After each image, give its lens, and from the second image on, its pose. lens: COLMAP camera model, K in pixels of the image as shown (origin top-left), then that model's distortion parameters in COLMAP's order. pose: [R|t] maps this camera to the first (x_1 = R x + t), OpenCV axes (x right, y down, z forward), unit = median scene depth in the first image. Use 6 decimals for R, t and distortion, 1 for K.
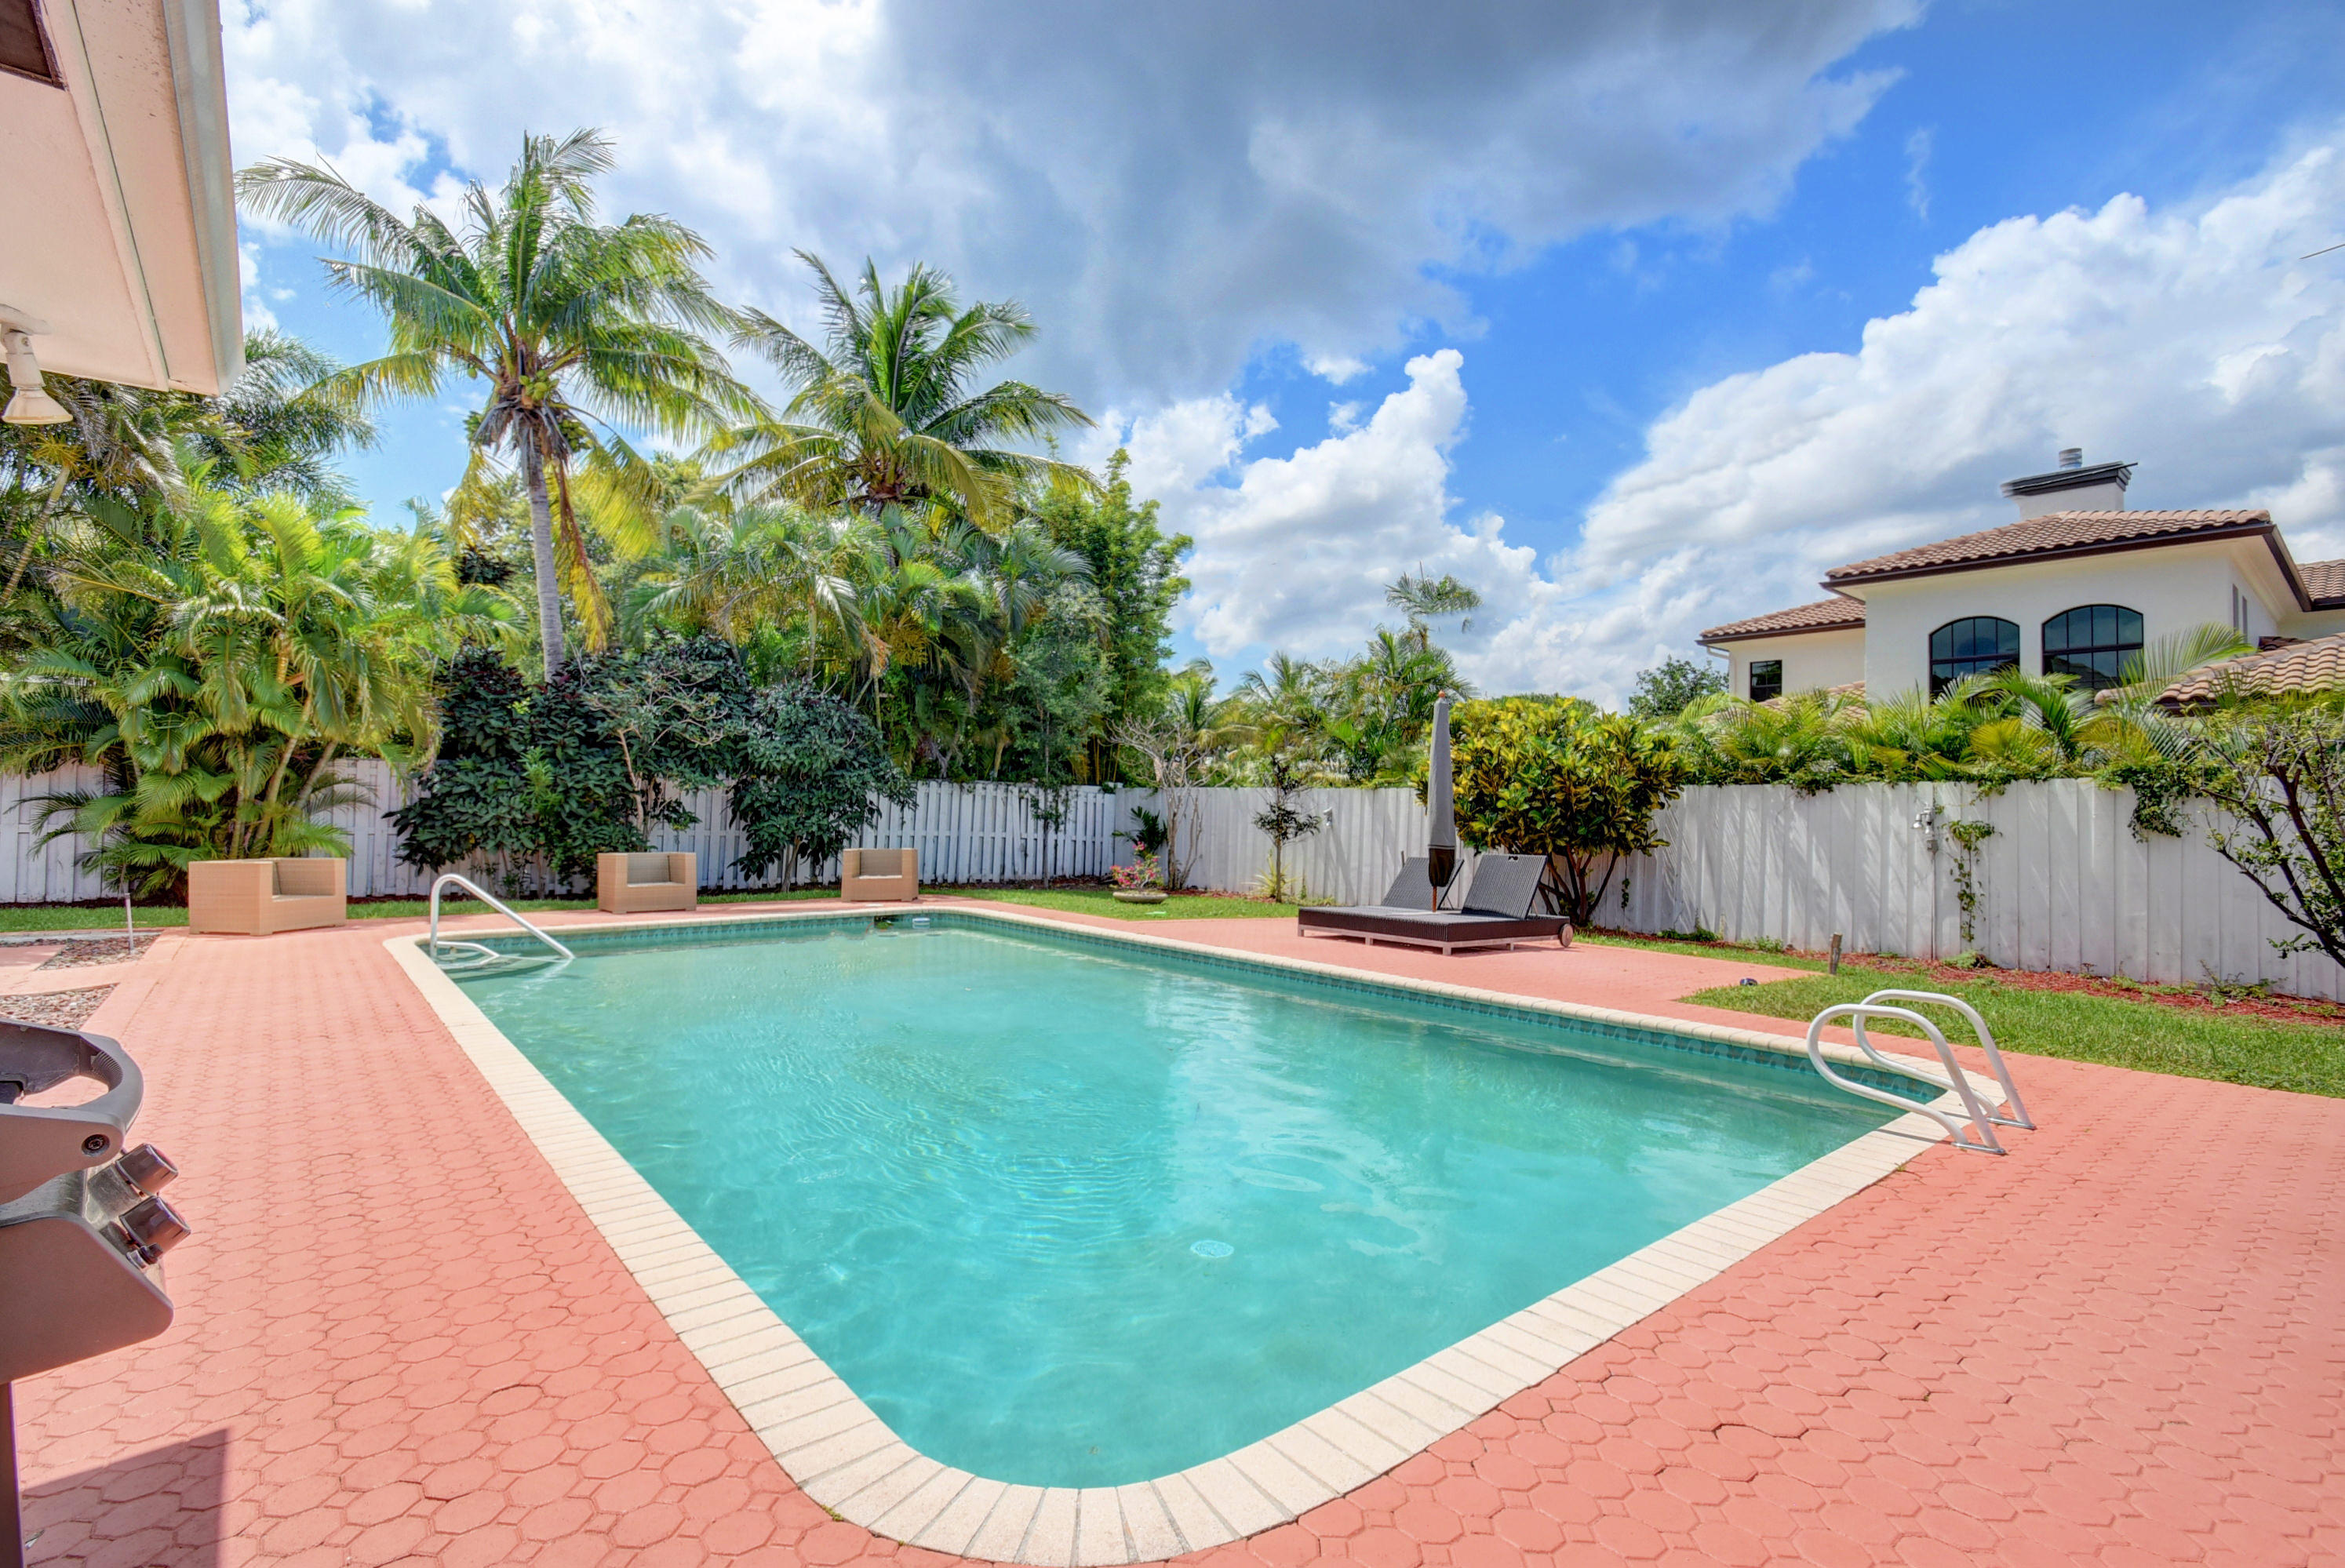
lens RADIAL K [[1061.7, 0, 1172.5], [0, 1061.7, 784.0], [0, 0, 1]] dist [-0.000631, -0.000040]
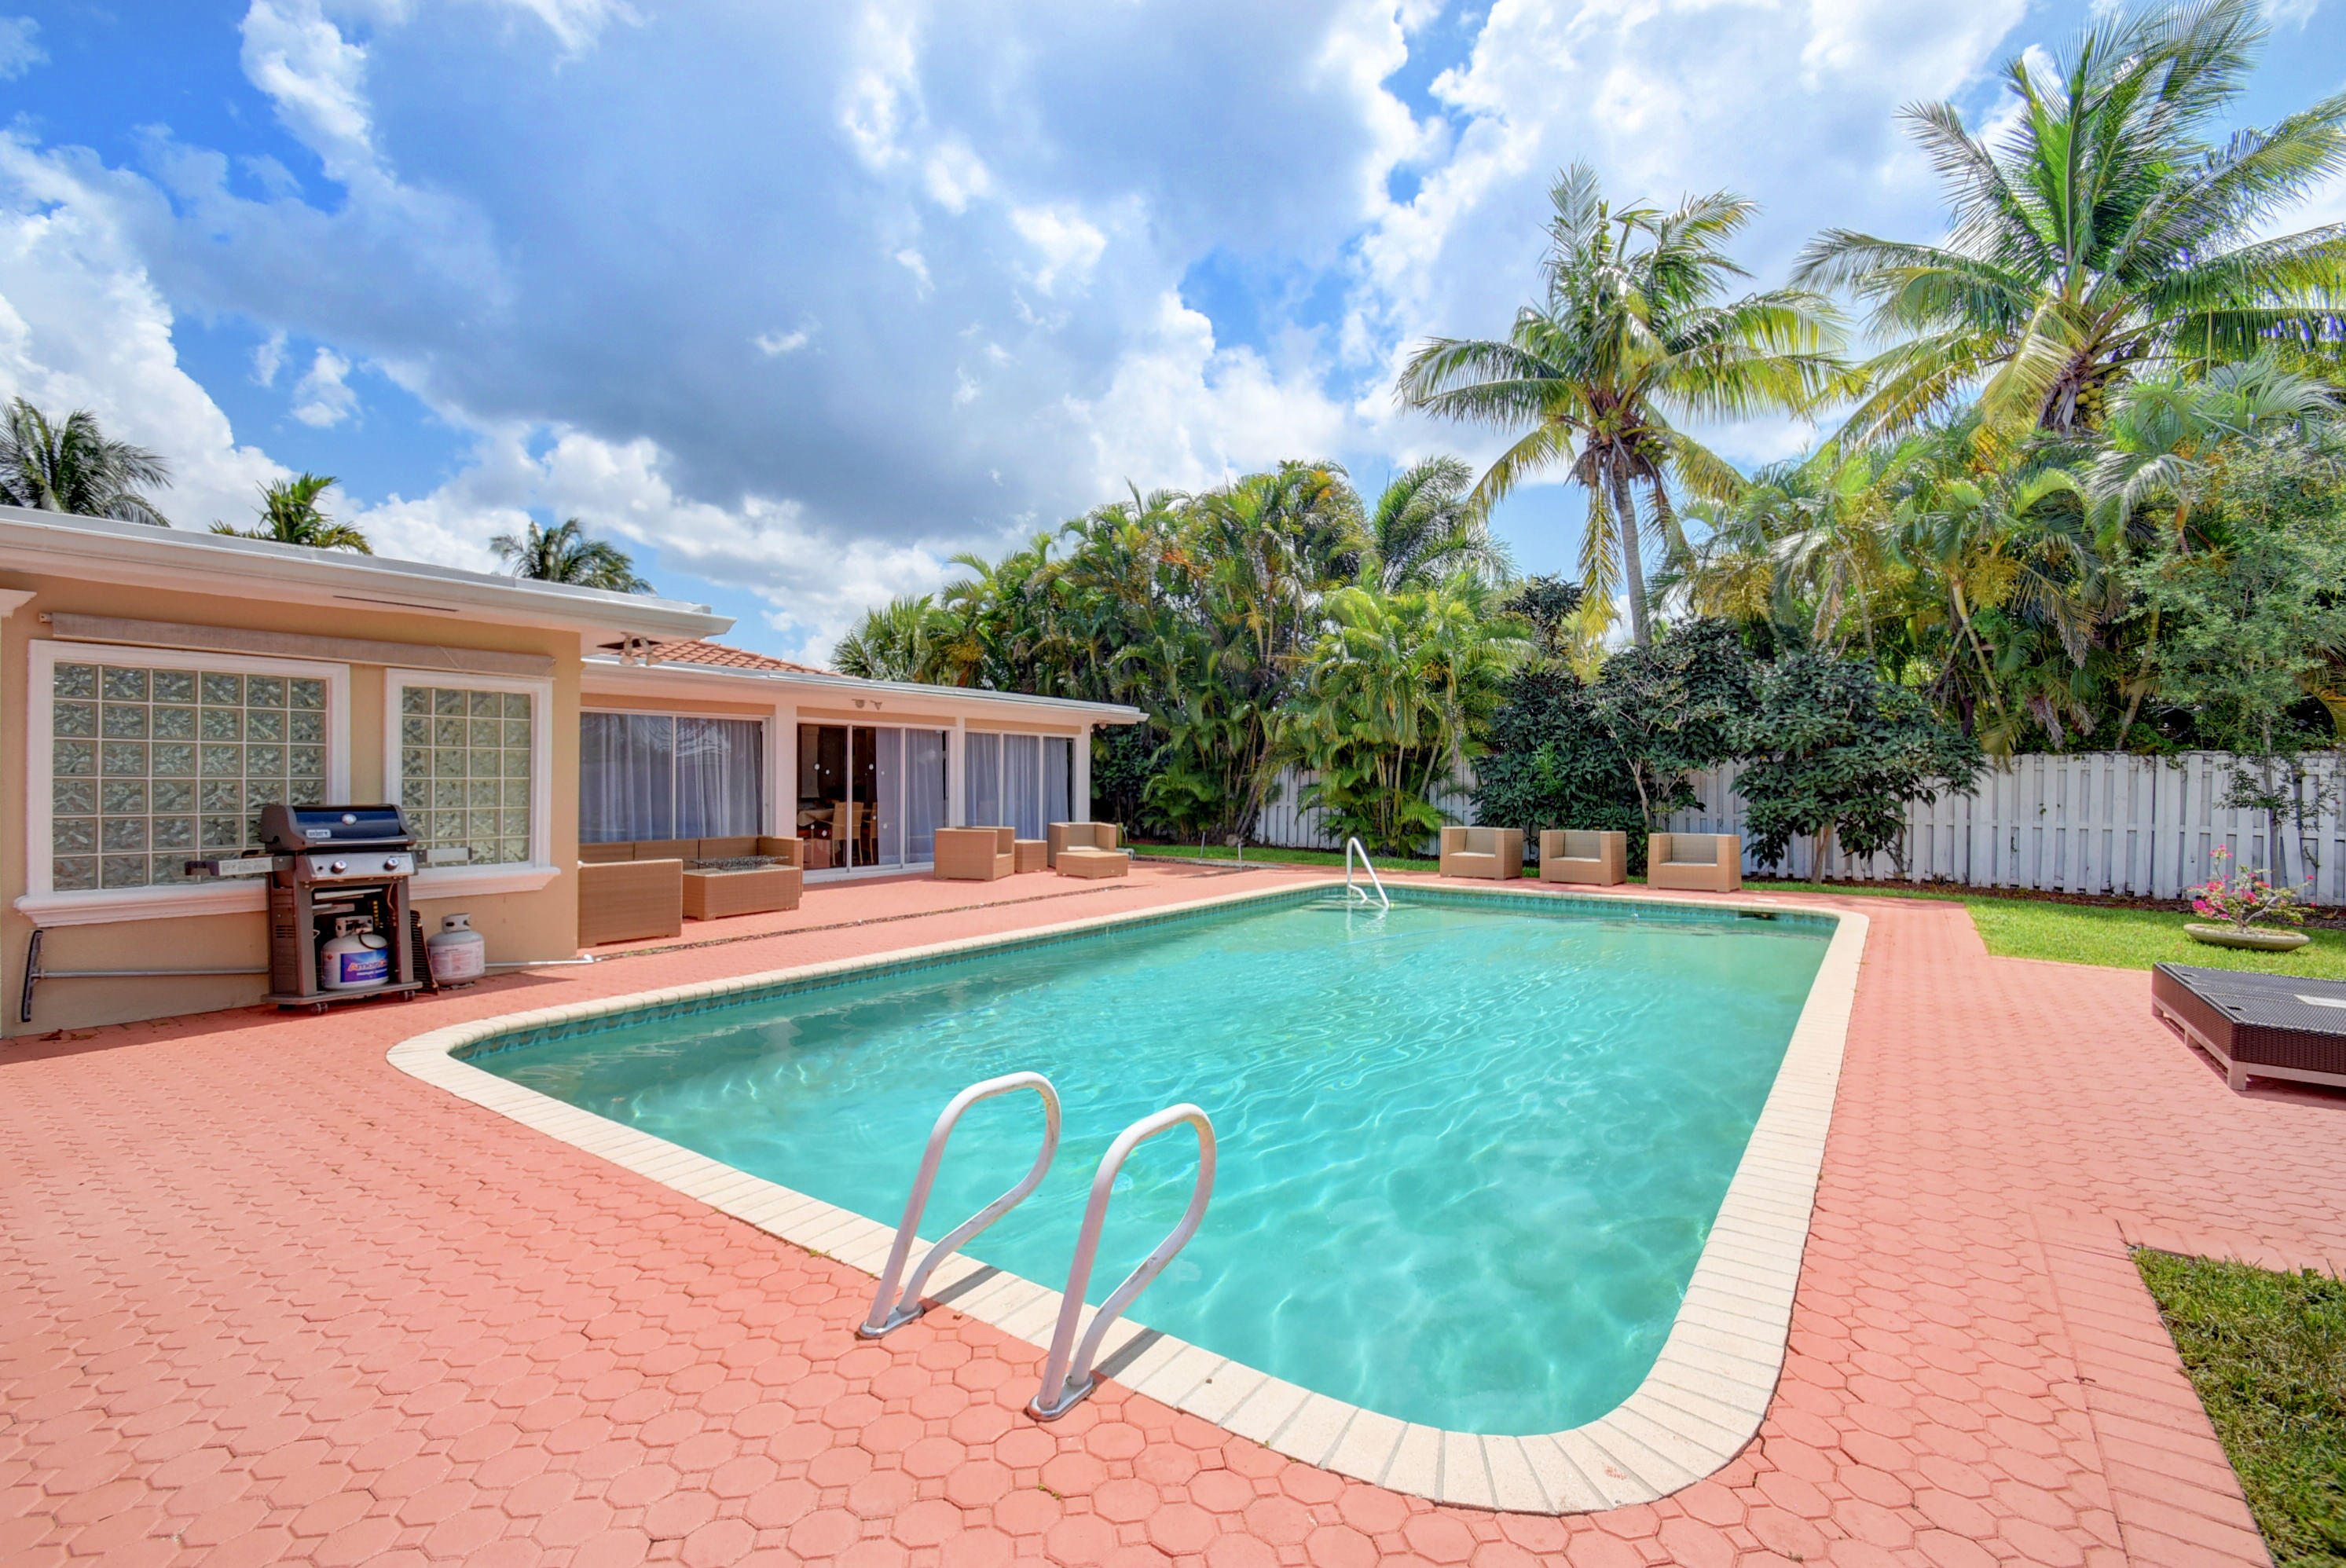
lens RADIAL K [[1023.4, 0, 1173.0], [0, 1023.4, 784.0], [0, 0, 1]] dist [0.000028, -0.000058]
pose [[0.244657, -0.013272, -0.969519, 0.368774], [0.023039, 0.999704, -0.007871, 0.012424], [0.969336, -0.020411, 0.244891, 0.276608]]
